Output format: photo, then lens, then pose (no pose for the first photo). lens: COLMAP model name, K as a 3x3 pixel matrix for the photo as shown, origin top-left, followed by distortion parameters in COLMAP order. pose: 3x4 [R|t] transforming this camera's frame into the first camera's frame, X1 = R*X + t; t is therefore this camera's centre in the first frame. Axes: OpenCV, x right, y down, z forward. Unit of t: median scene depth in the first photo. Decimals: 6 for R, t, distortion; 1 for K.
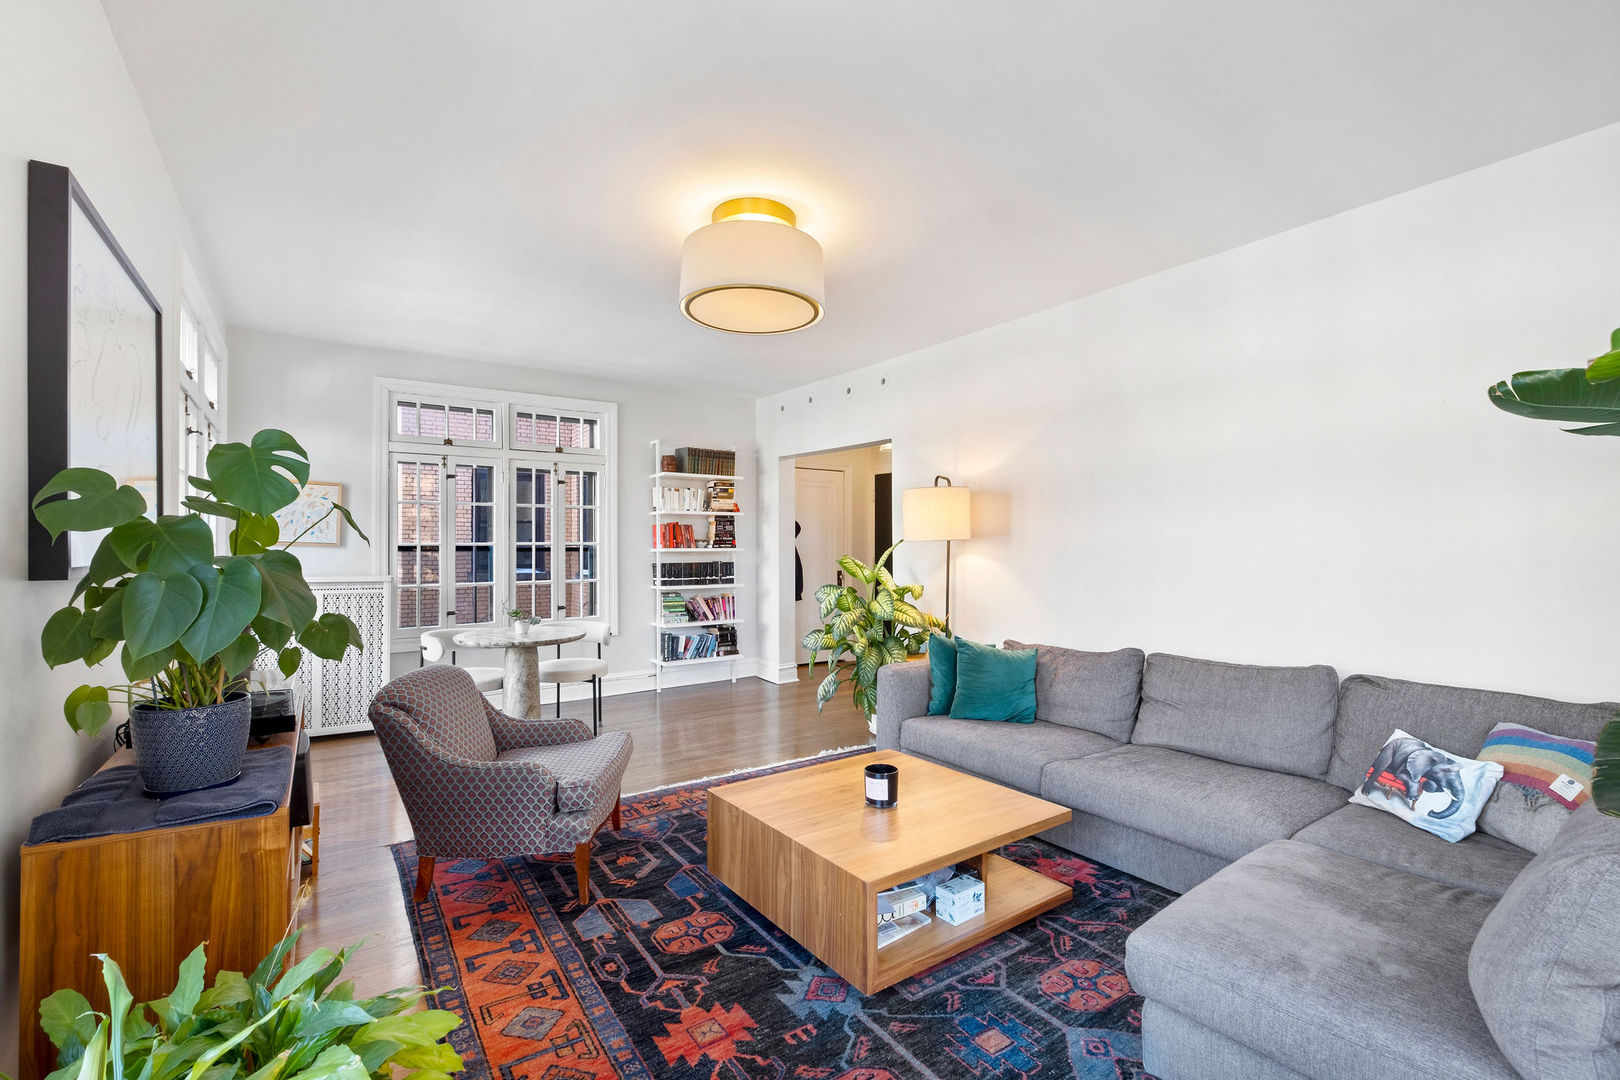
lens RADIAL K [[738.2, 0, 806.7], [0, 738.2, 542.9], [0, 0, 1]] dist [-0.001111, -0.006755]
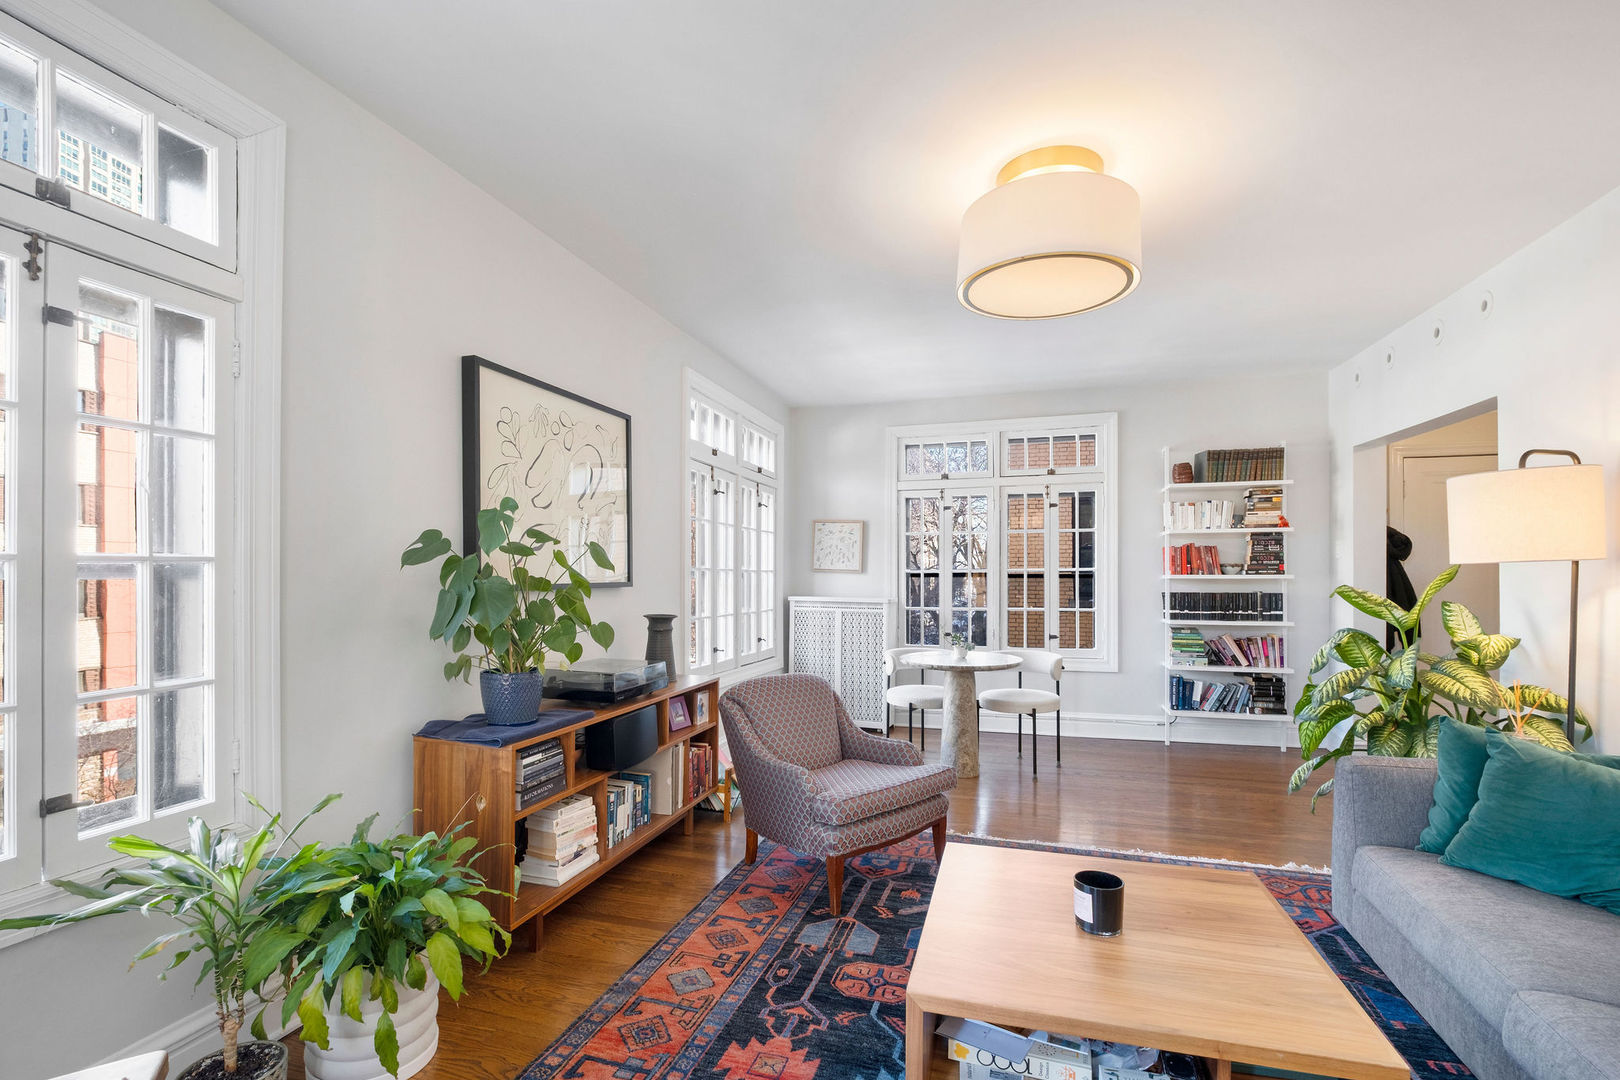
lens RADIAL K [[738.2, 0, 773.3], [0, 738.2, 578.6], [0, 0, 1]] dist [-0.001111, -0.006755]
pose [[0.595669, 0.005253, -0.803213, 0.208261], [0.004846, 0.999937, 0.010134, 0.000858], [0.803215, -0.009929, 0.595606, 0.134165]]
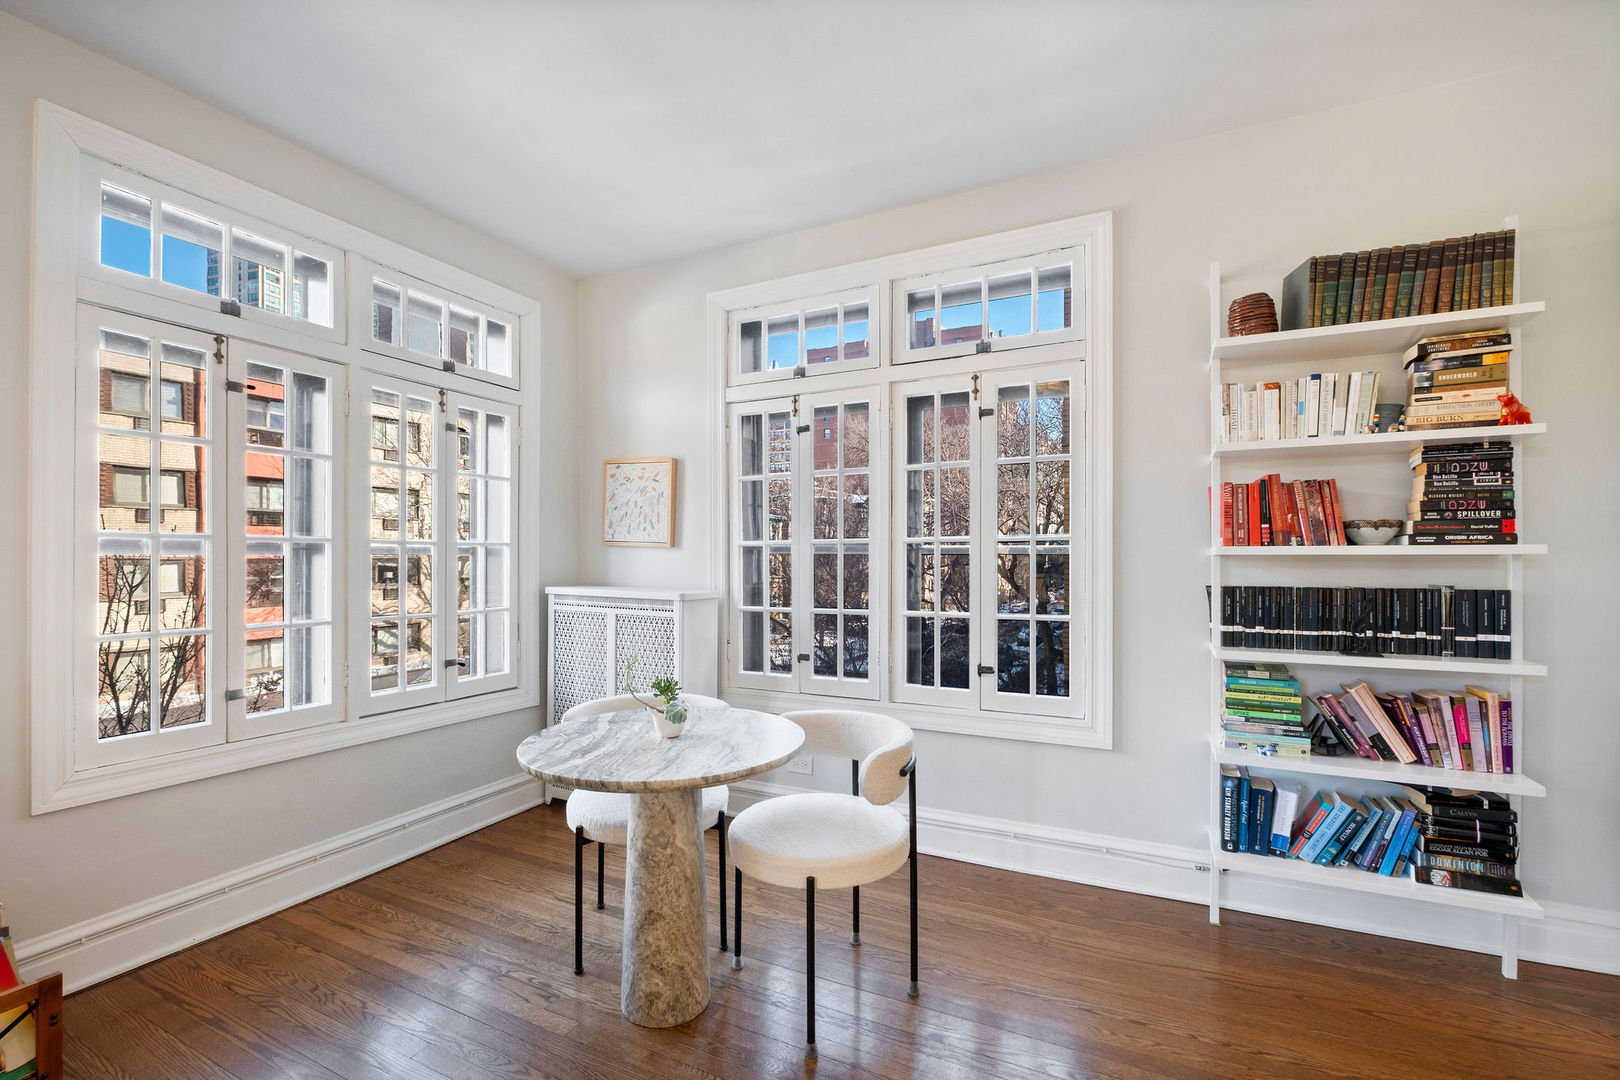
lens RADIAL K [[738.2, 0, 751.9], [0, 738.2, 561.5], [0, 0, 1]] dist [-0.001111, -0.006755]
pose [[0.459612, 0.008251, -0.888081, 0.027768], [0.007371, 0.999887, 0.013105, 0.008037], [0.888089, -0.012569, 0.459500, 0.609981]]
